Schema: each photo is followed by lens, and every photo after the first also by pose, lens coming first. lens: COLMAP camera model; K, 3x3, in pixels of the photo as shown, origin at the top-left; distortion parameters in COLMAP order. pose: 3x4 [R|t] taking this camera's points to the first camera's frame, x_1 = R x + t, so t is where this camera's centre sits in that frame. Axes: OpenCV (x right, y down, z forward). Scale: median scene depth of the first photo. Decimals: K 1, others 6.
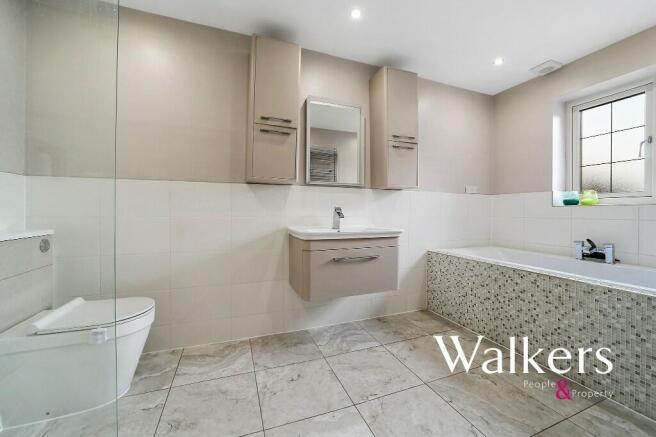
lens RADIAL K [[257.6, 0, 329.3], [0, 257.6, 214.9], [0, 0, 1]] dist [-0.000613, -0.000040]
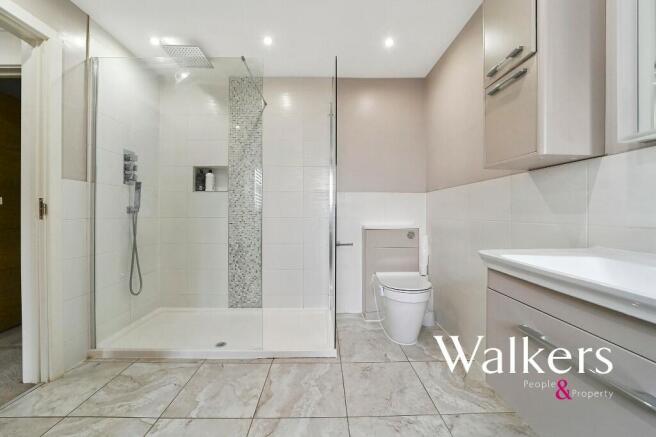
lens RADIAL K [[257.6, 0, 327.4], [0, 257.6, 214.4], [0, 0, 1]] dist [-0.000613, -0.000040]
pose [[-0.334923, 0.001137, -0.942245, 0.539678], [-0.003503, 0.999991, 0.002452, -0.015530], [0.942239, 0.004122, -0.334916, 0.869300]]
